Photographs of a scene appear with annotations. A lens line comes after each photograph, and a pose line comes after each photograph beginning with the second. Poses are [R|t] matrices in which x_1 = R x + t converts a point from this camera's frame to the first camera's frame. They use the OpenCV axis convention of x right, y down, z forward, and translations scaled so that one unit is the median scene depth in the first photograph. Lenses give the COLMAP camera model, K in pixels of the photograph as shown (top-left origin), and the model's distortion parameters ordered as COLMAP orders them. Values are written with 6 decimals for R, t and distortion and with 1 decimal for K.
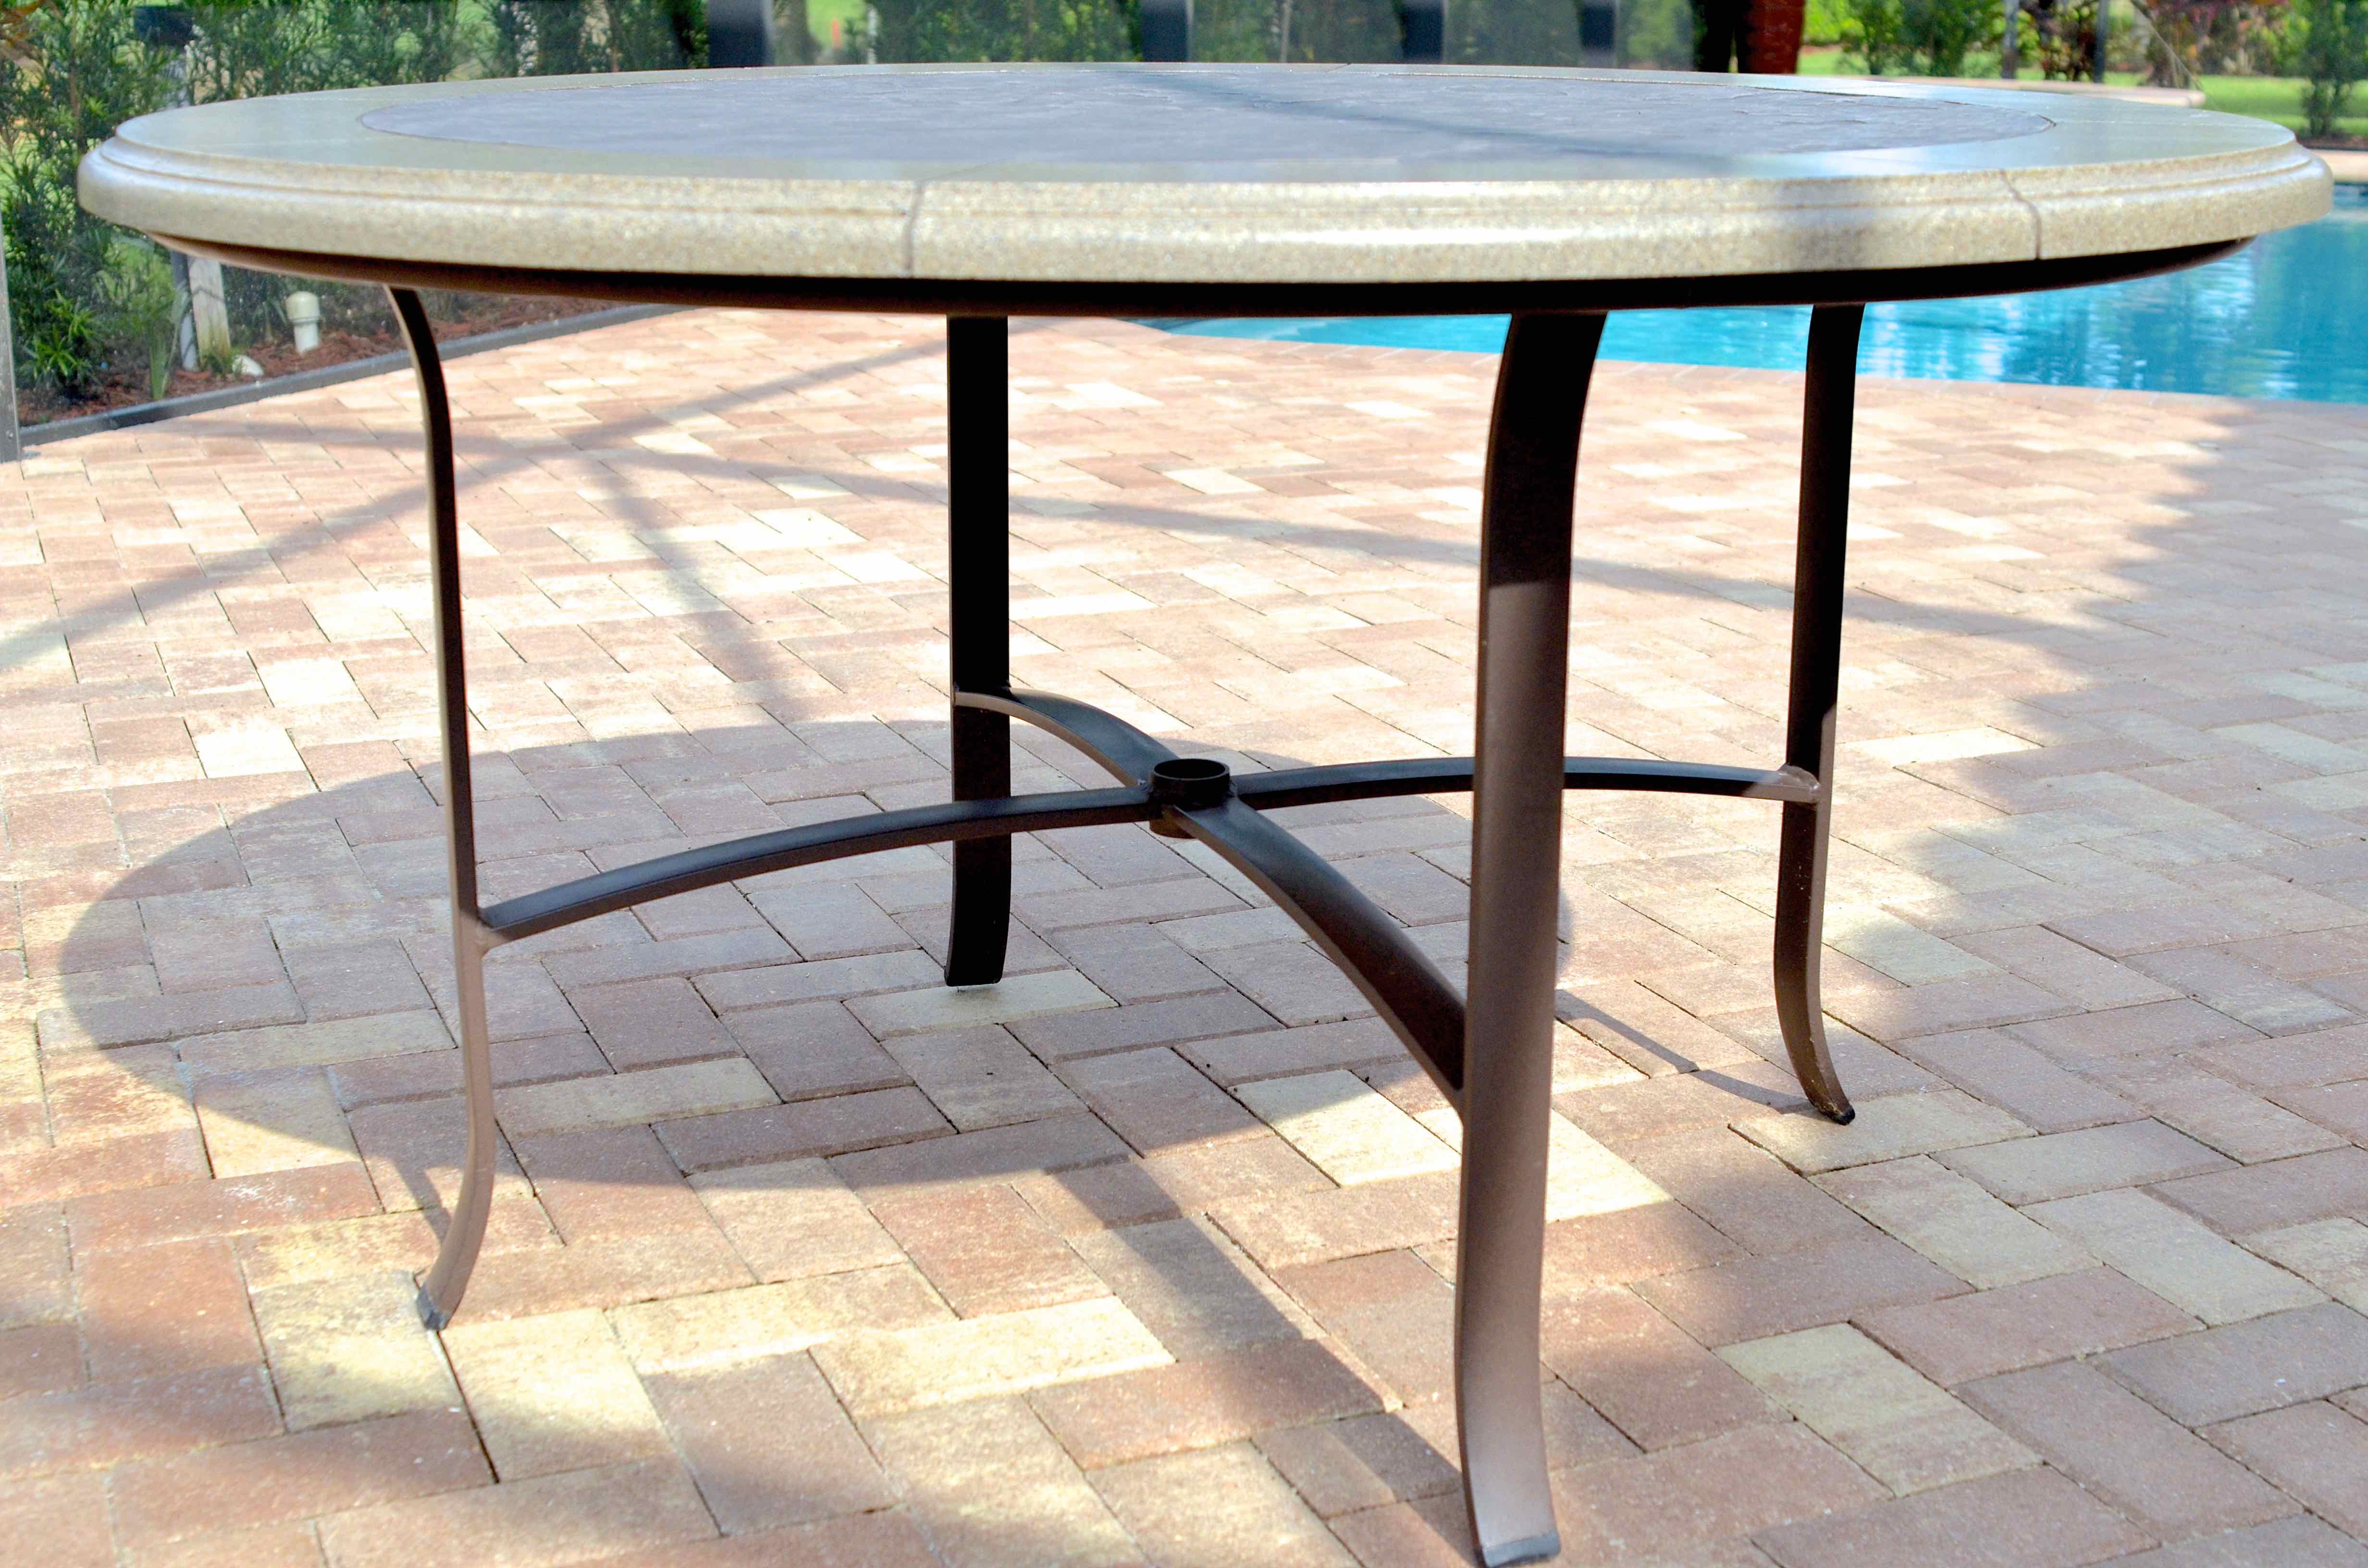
lens RADIAL K [[3095.8, 0, 1129.4], [0, 3095.8, 867.2], [0, 0, 1]] dist [-0.085595, 0.018260]
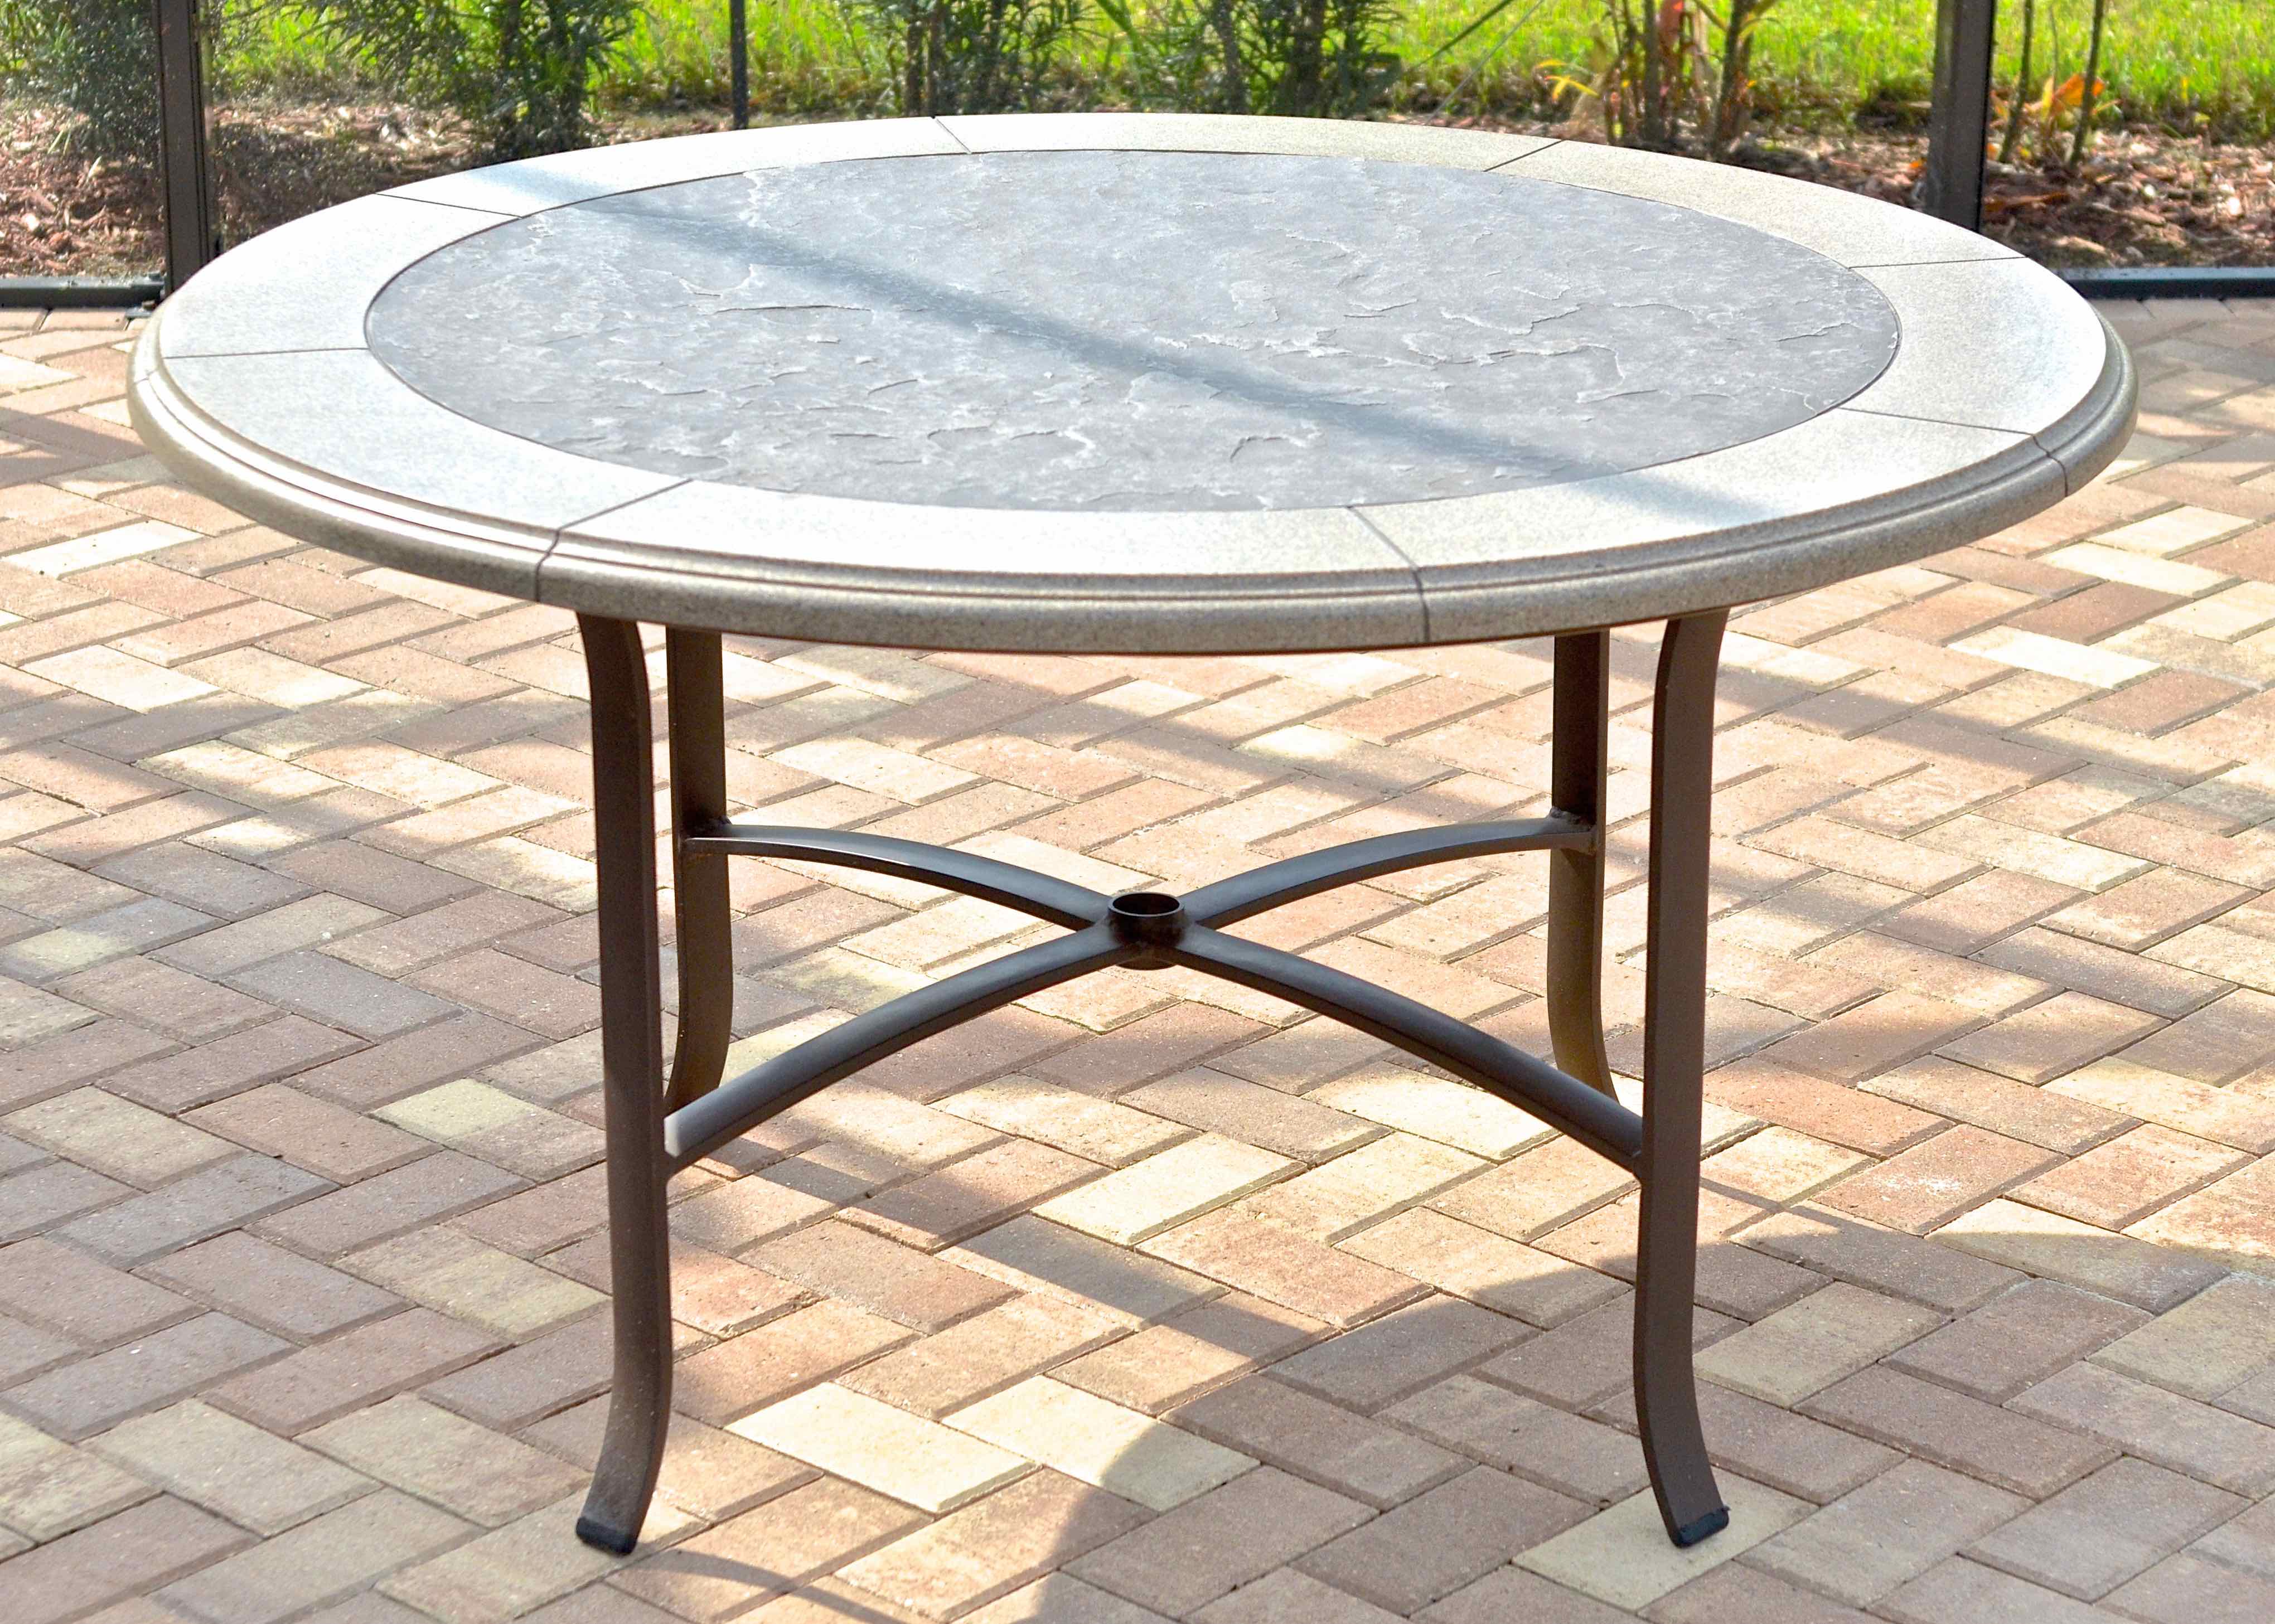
lens RADIAL K [[5536.7, 0, 1137.5], [0, 5536.7, 812.0], [0, 0, 1]] dist [0.024152, 0.100458]
pose [[-0.902808, 0.140143, -0.406568, 0.768483], [-0.123806, 0.820684, 0.557808, -1.084834], [0.411836, 0.553929, -0.723570, 2.283538]]
